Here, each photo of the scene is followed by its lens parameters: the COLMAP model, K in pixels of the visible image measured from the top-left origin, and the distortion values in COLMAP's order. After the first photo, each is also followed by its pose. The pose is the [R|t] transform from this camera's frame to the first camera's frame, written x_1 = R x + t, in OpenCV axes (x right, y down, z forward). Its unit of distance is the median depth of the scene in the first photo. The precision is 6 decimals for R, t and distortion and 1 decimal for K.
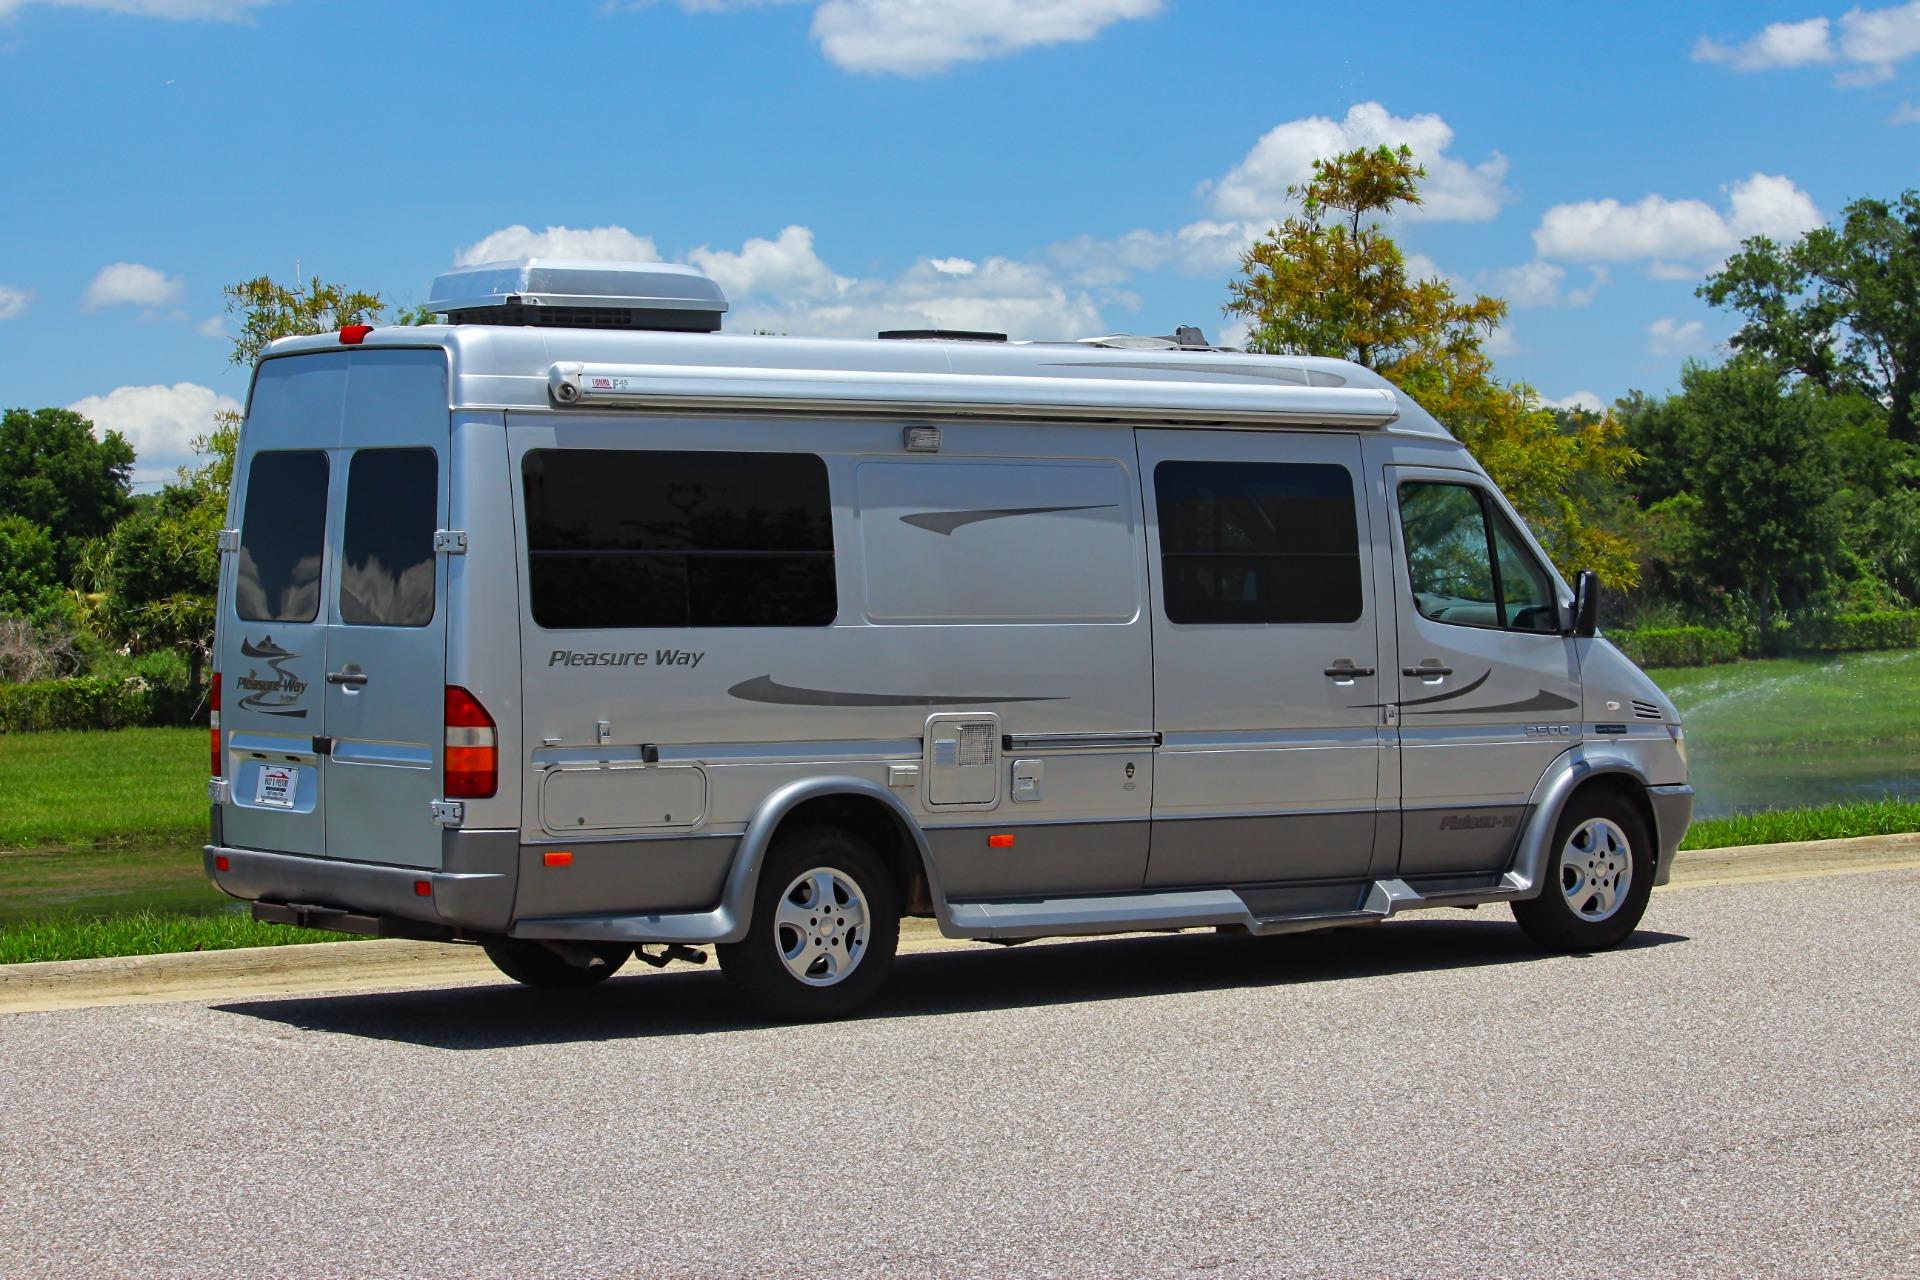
lens RADIAL K [[4984.4, 0, 1047.6], [0, 4984.4, 634.8], [0, 0, 1]] dist [-0.408605, -0.597334]
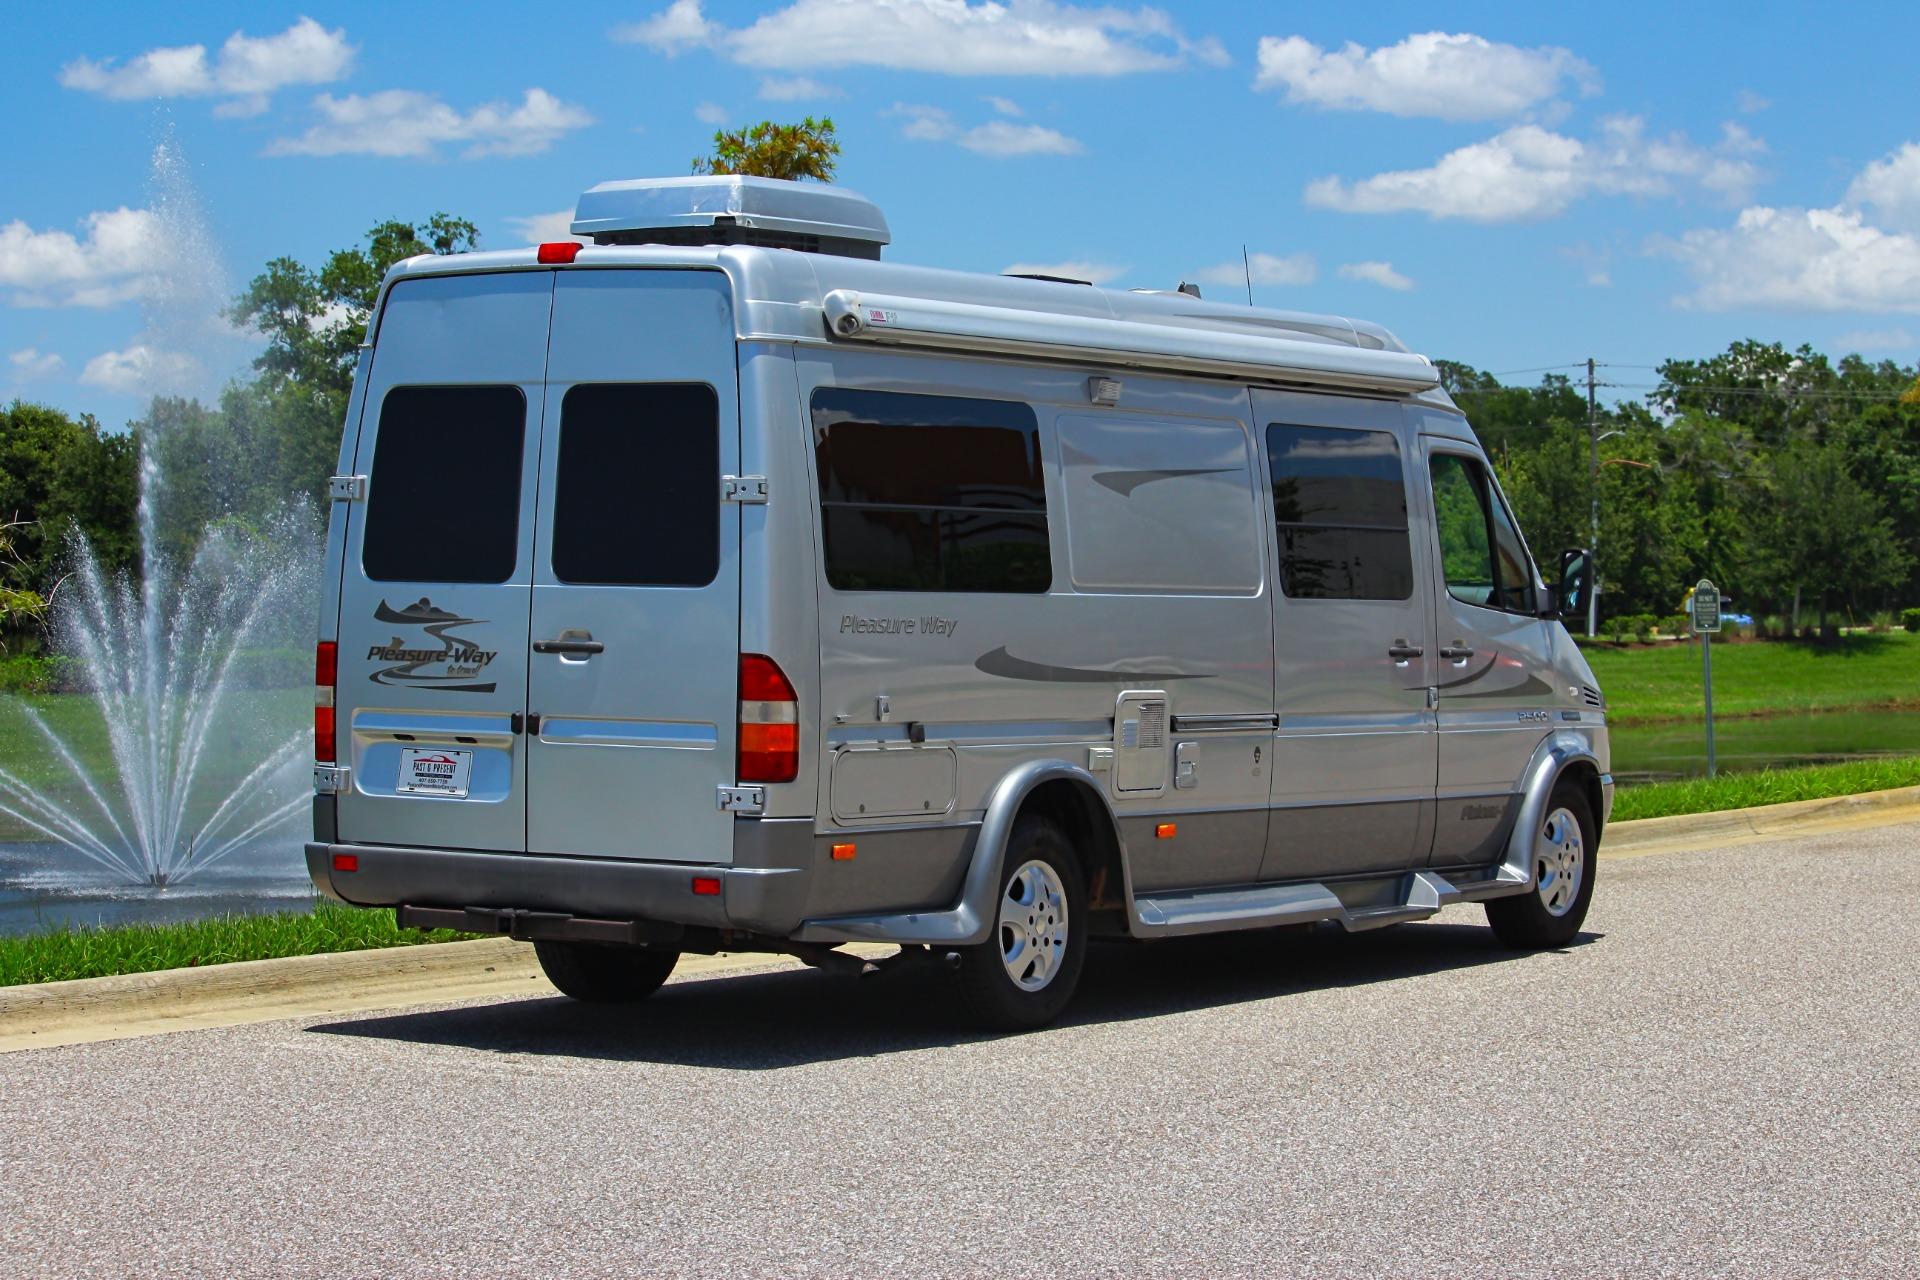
lens RADIAL K [[4982.2, 0, 960.8], [0, 4982.2, 564.1], [0, 0, 1]] dist [-0.421800, -0.325073]
pose [[0.948263, 0.011657, 0.317273, -0.306156], [-0.005025, 0.999752, -0.021715, 0.011184], [-0.317448, 0.018997, 0.948086, 0.129350]]
